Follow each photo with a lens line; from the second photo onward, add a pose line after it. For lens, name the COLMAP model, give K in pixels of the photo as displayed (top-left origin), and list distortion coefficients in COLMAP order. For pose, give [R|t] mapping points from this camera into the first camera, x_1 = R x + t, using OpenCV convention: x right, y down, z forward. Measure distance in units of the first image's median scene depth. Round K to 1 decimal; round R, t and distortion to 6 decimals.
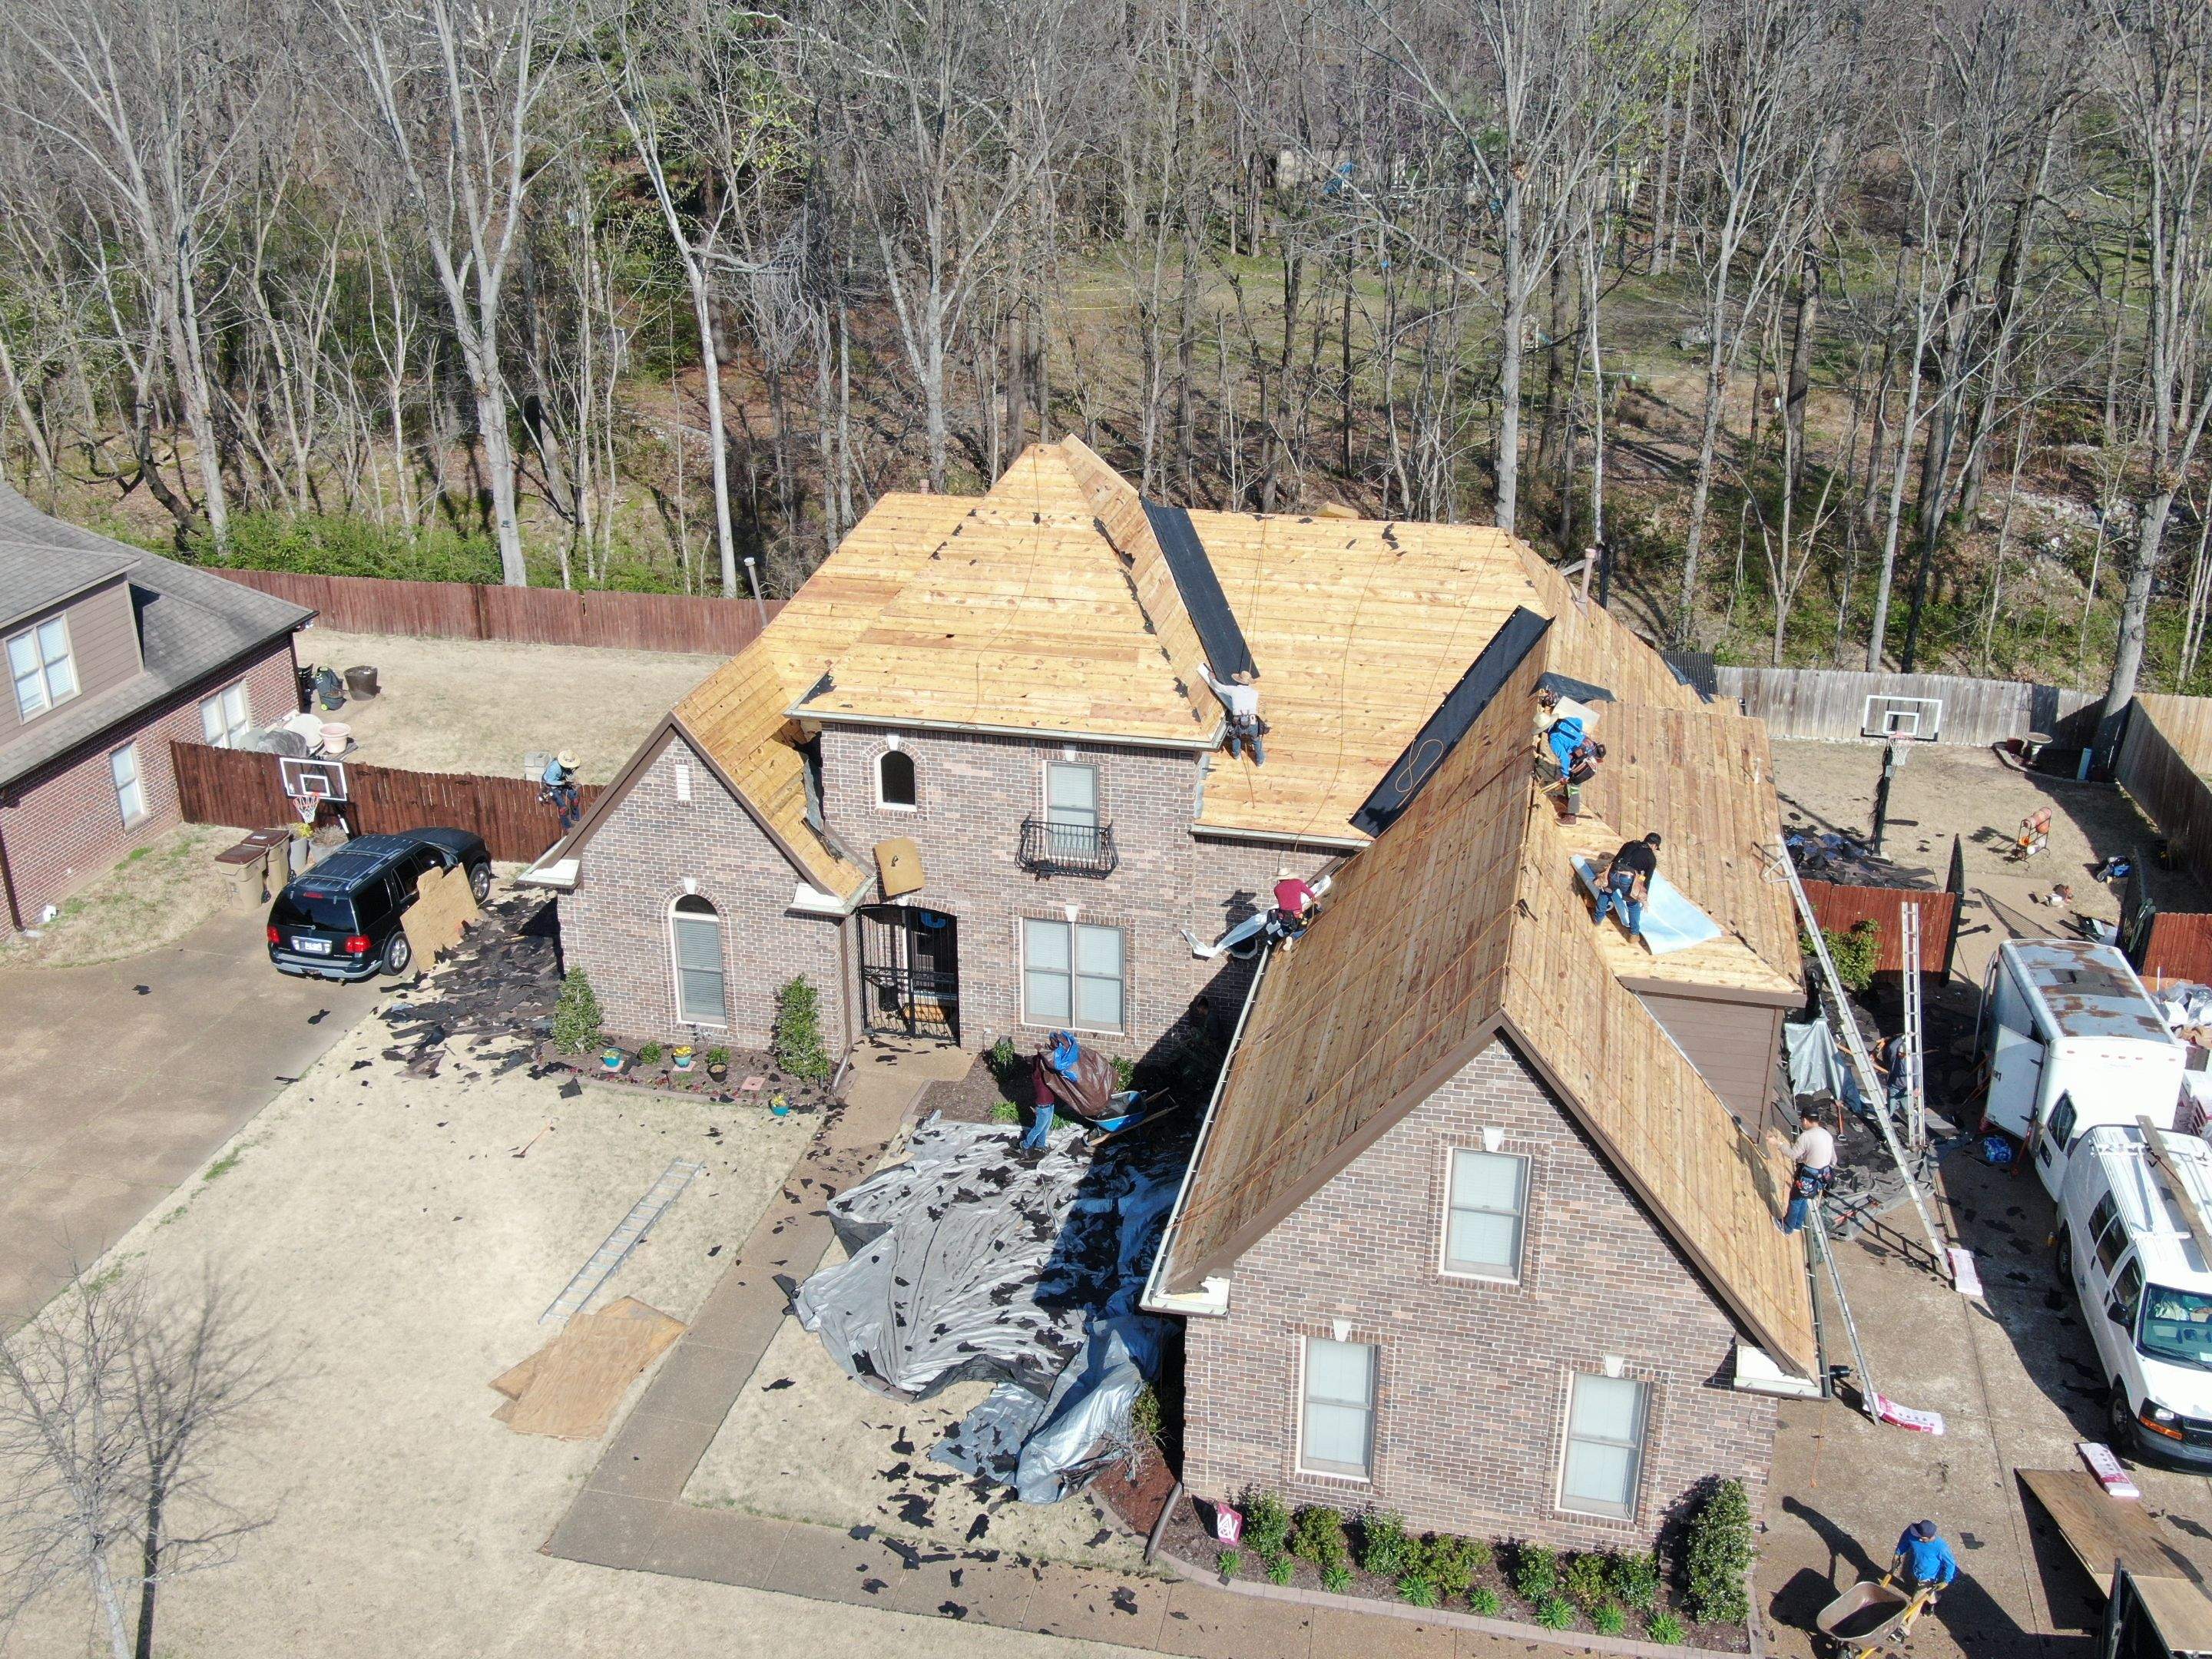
lens RADIAL K [[2213.0, 0, 1106.0], [0, 2213.0, 829.5], [0, 0, 1]] dist [0.000809, 0.004233]
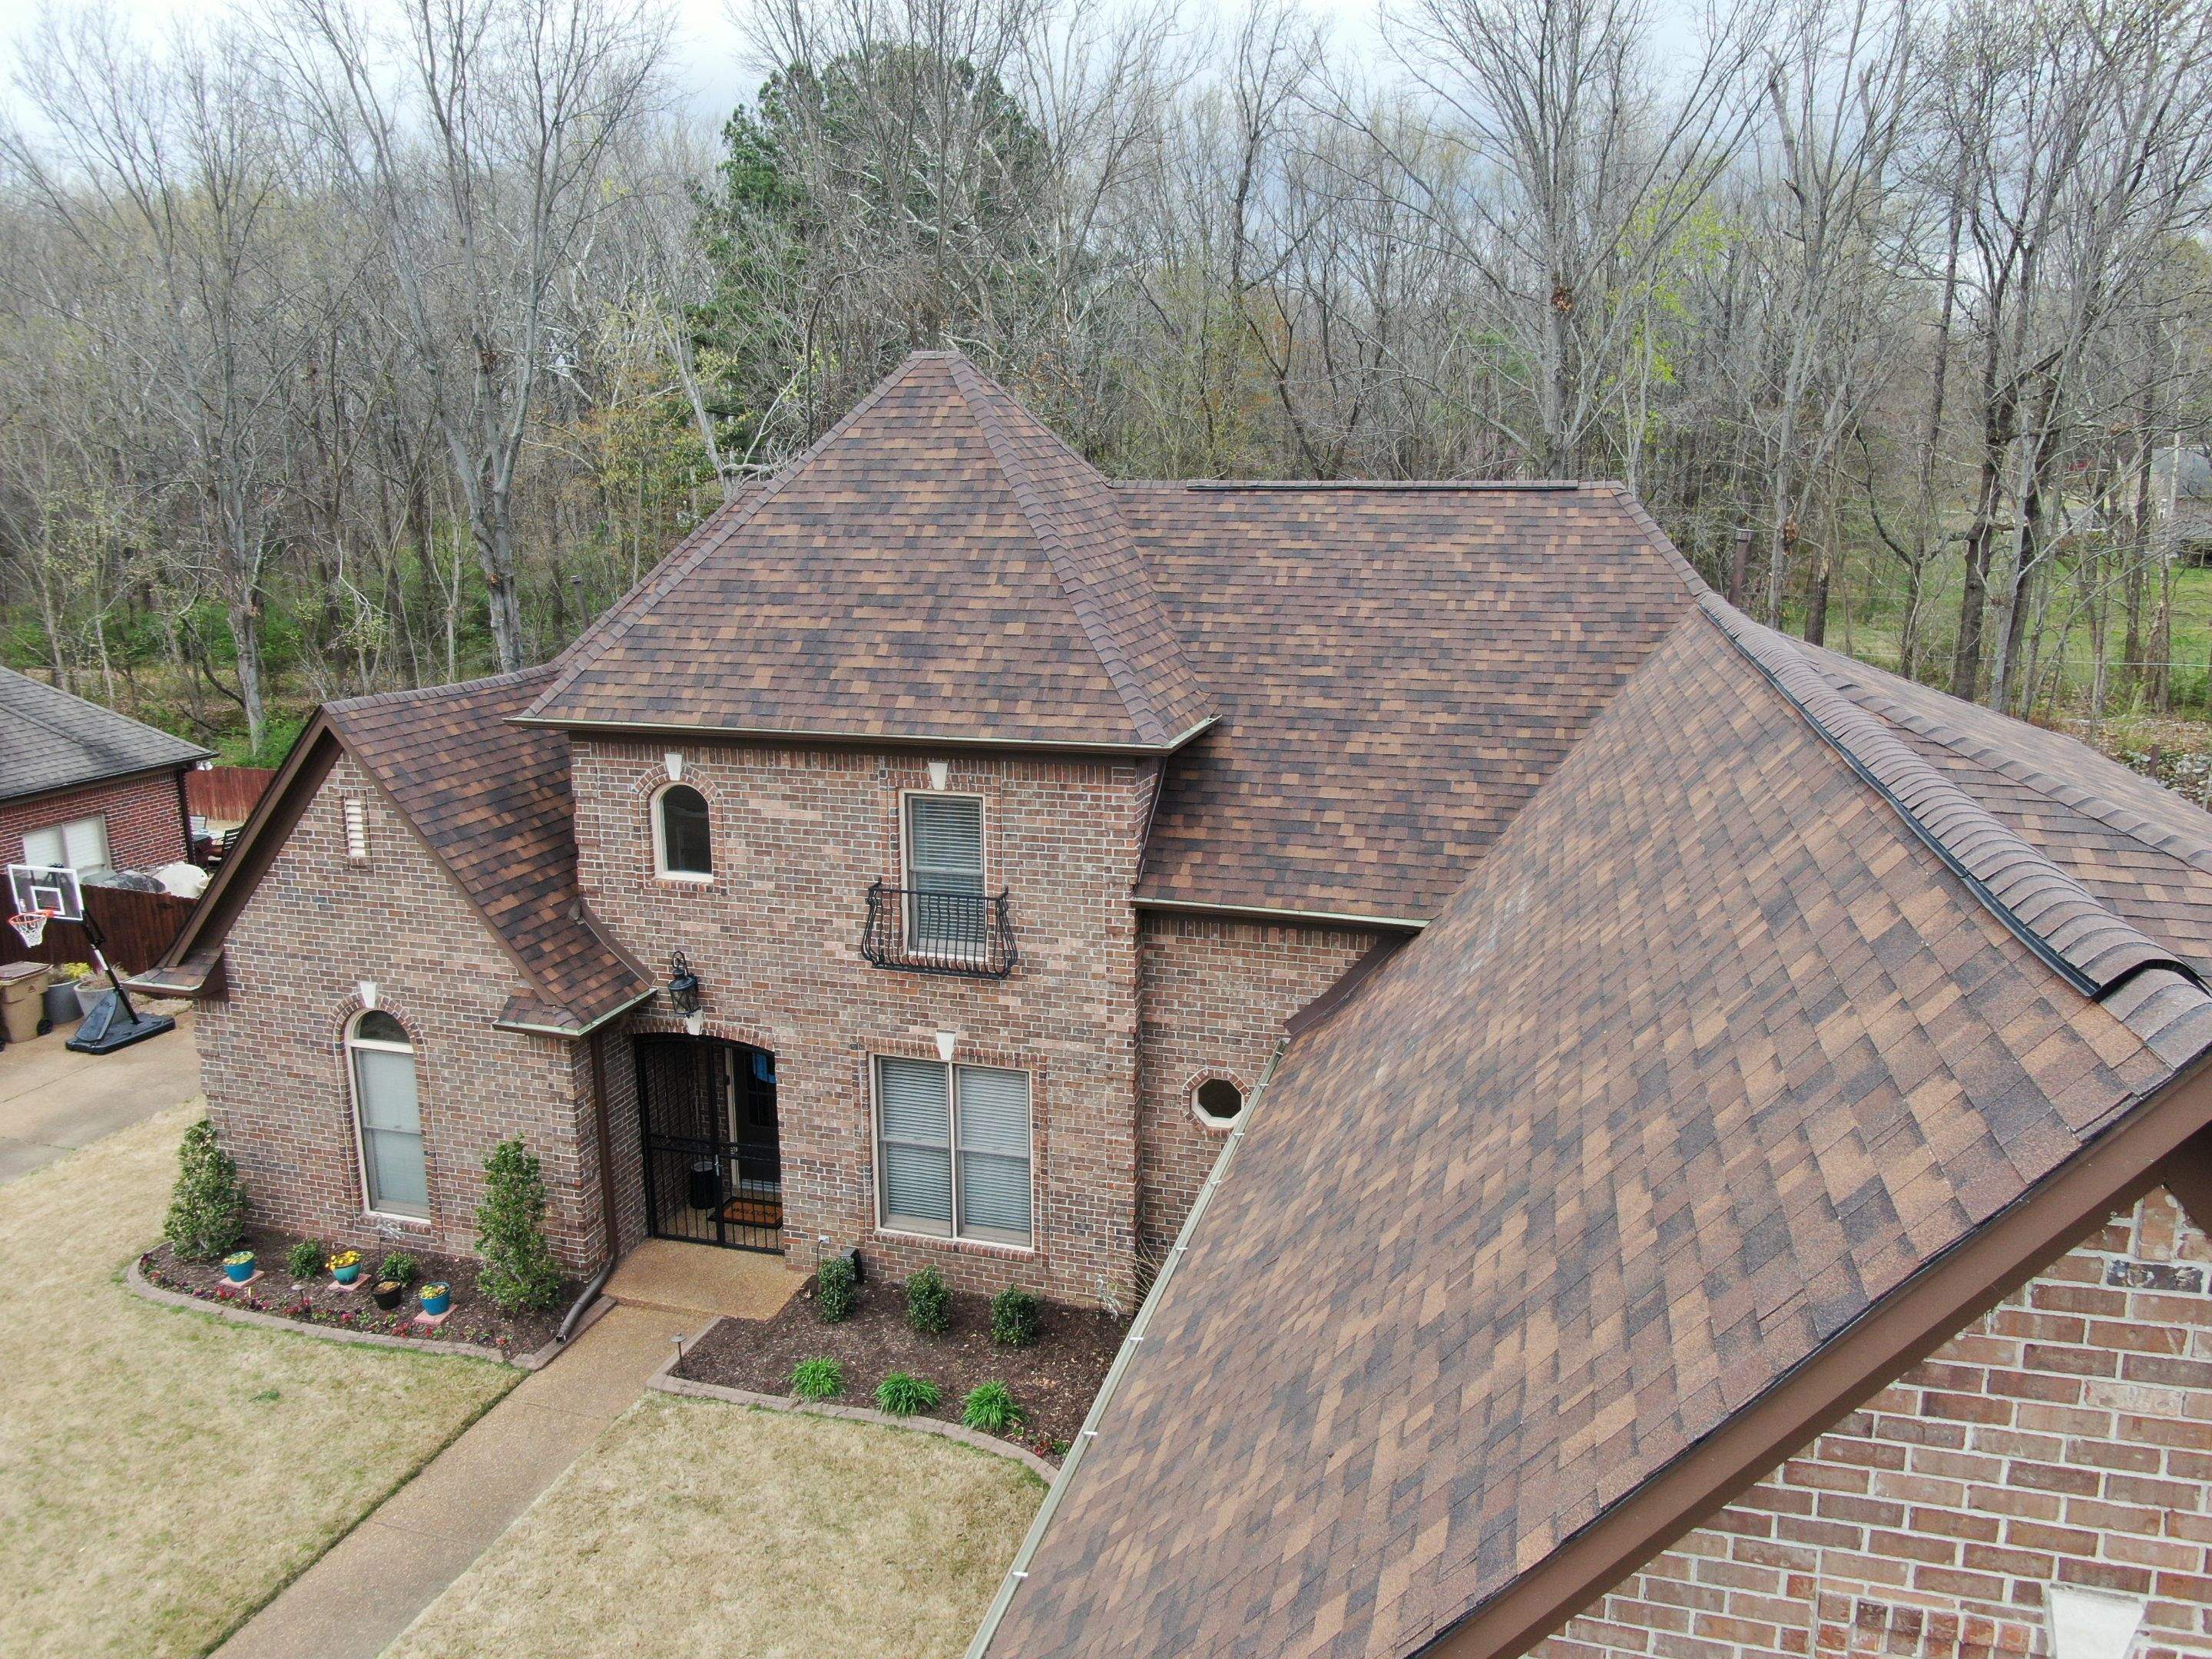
lens RADIAL K [[1596.7, 0, 1106.0], [0, 1596.7, 829.5], [0, 0, 1]] dist [-0.012680, -0.000410]
pose [[0.998467, 0.010515, -0.054344, 0.053645], [-0.020340, 0.982799, -0.183554, 0.060036], [0.051479, 0.184378, 0.981506, 0.553544]]
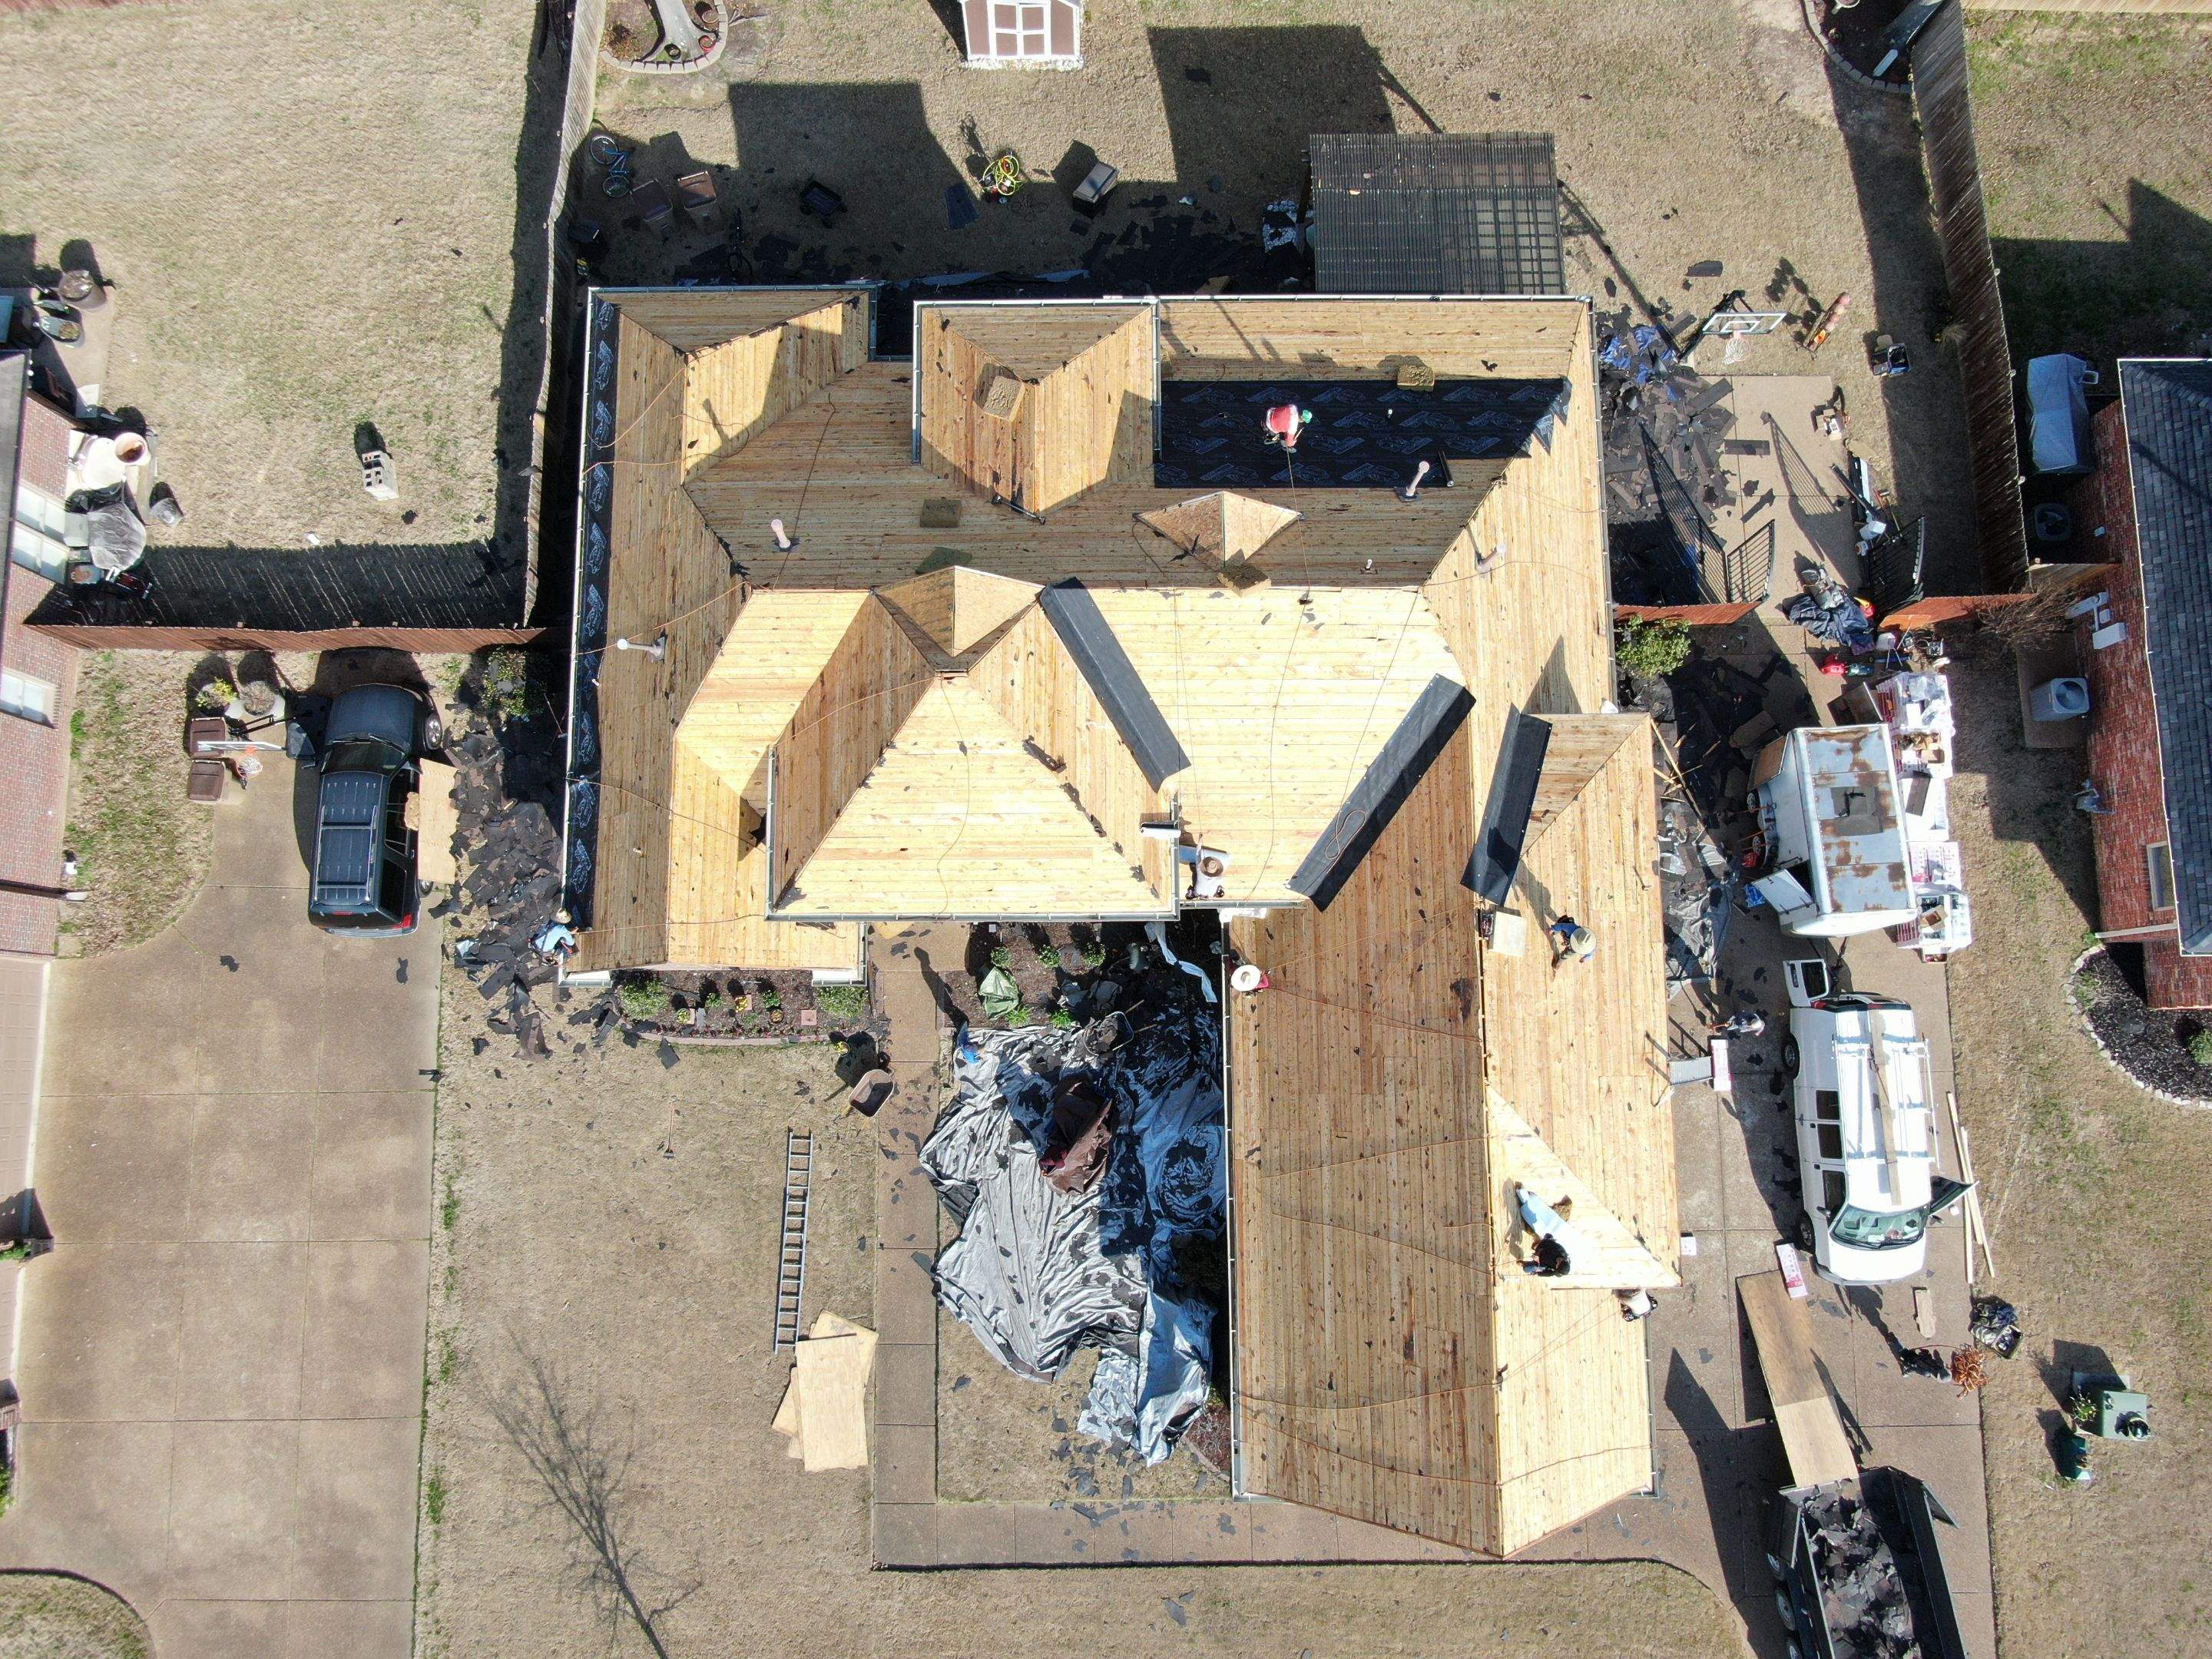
lens RADIAL K [[1596.7, 0, 1106.0], [0, 1596.7, 829.5], [0, 0, 1]] dist [-0.012680, -0.000410]
pose [[0.973887, -0.224617, 0.033031, -0.001528], [0.088095, 0.507967, 0.856860, -0.698001], [-0.209244, -0.831575, 0.514490, 0.589293]]
